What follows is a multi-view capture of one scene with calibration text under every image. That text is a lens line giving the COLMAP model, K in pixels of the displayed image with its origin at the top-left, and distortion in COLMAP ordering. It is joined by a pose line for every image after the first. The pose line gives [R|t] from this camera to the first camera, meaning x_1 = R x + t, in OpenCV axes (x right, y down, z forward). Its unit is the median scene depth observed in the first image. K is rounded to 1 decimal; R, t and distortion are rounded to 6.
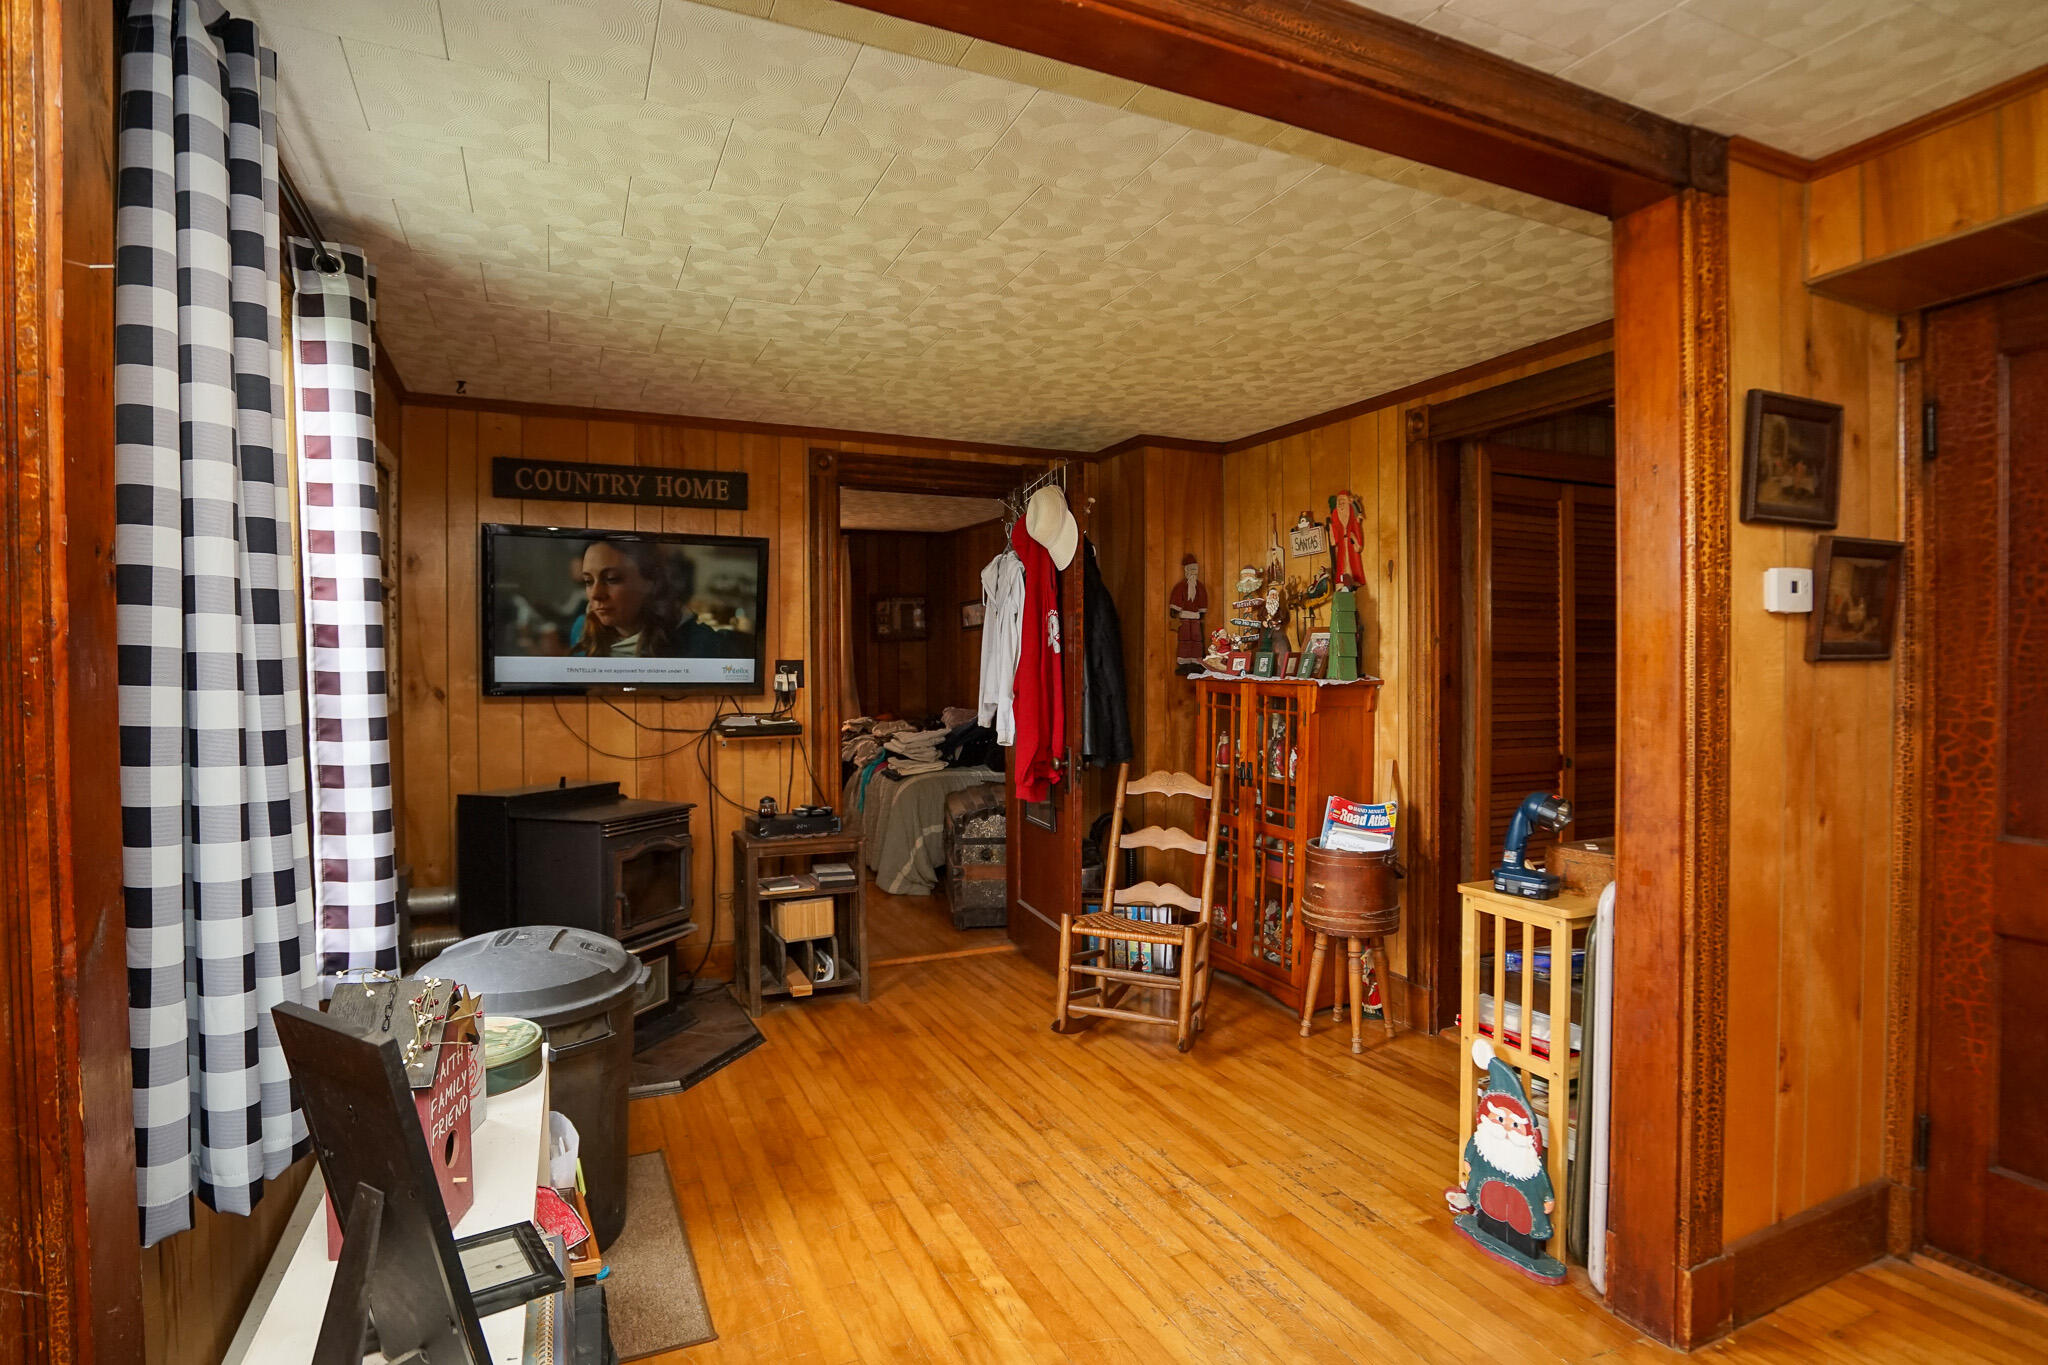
lens RADIAL K [[1064.7, 0, 1042.5], [0, 1064.7, 686.2], [0, 0, 1]] dist [-0.053466, 0.012780]
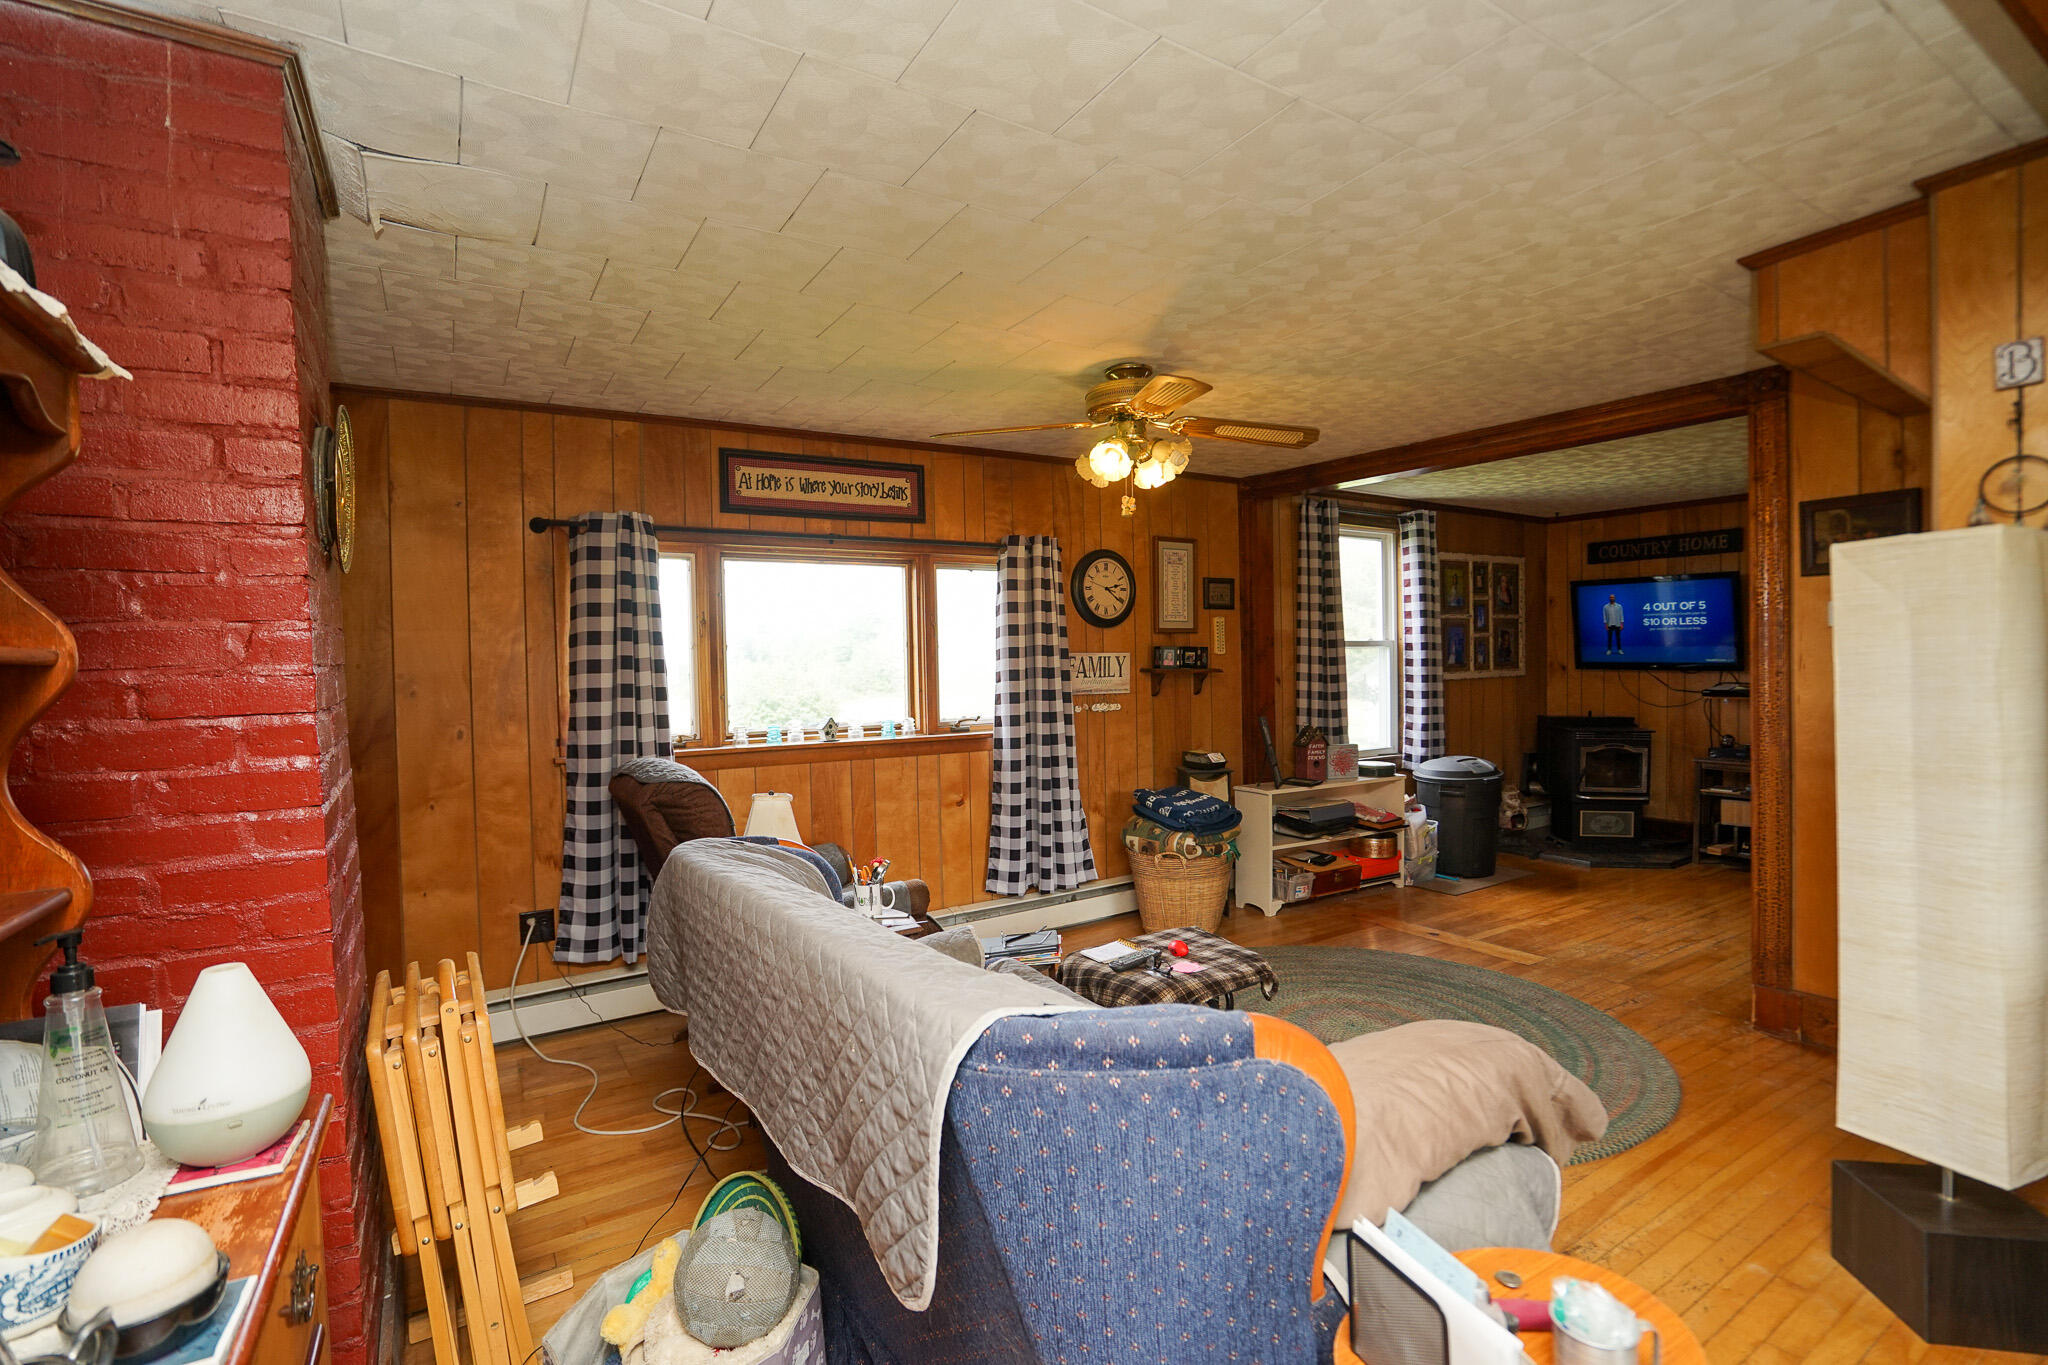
lens RADIAL K [[964.4, 0, 1021.2], [0, 964.4, 684.2], [0, 0, 1]] dist [-0.050408, 0.020437]
pose [[0.147690, 0.028109, -0.988634, 1.010466], [-0.003188, 0.999604, 0.027944, -0.007937], [0.989029, -0.000976, 0.147721, -0.268144]]
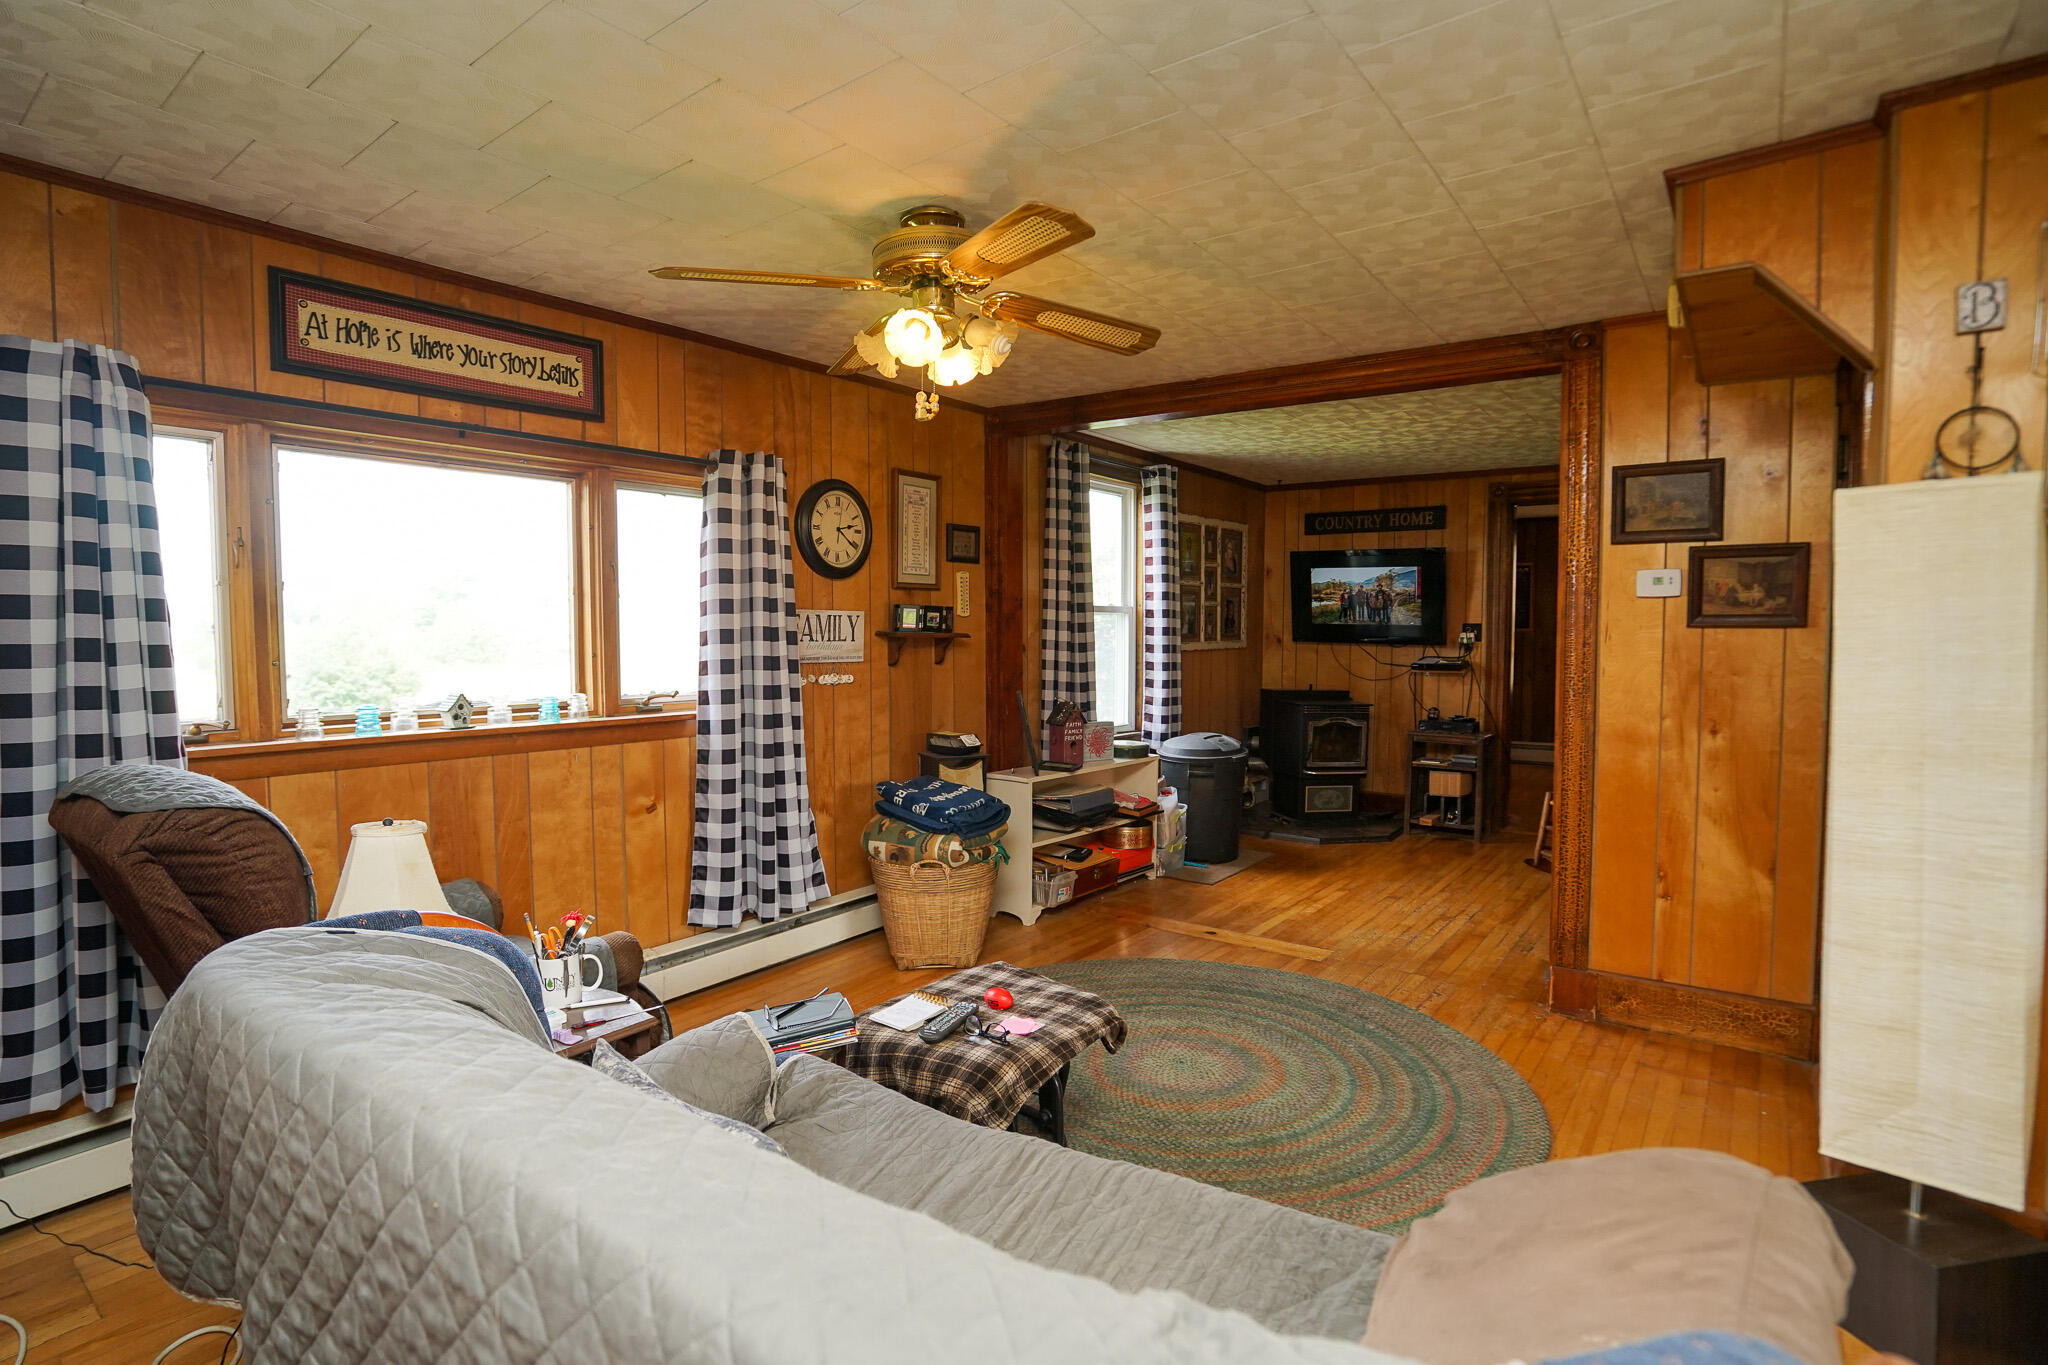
lens RADIAL K [[1020.5, 0, 1029.3], [0, 1020.5, 679.8], [0, 0, 1]] dist [-0.046765, 0.015278]
pose [[0.488349, 0.050613, -0.871180, 0.812409], [-0.021375, 0.998711, 0.046040, 0.003914], [0.872387, -0.003862, 0.488801, -0.312462]]
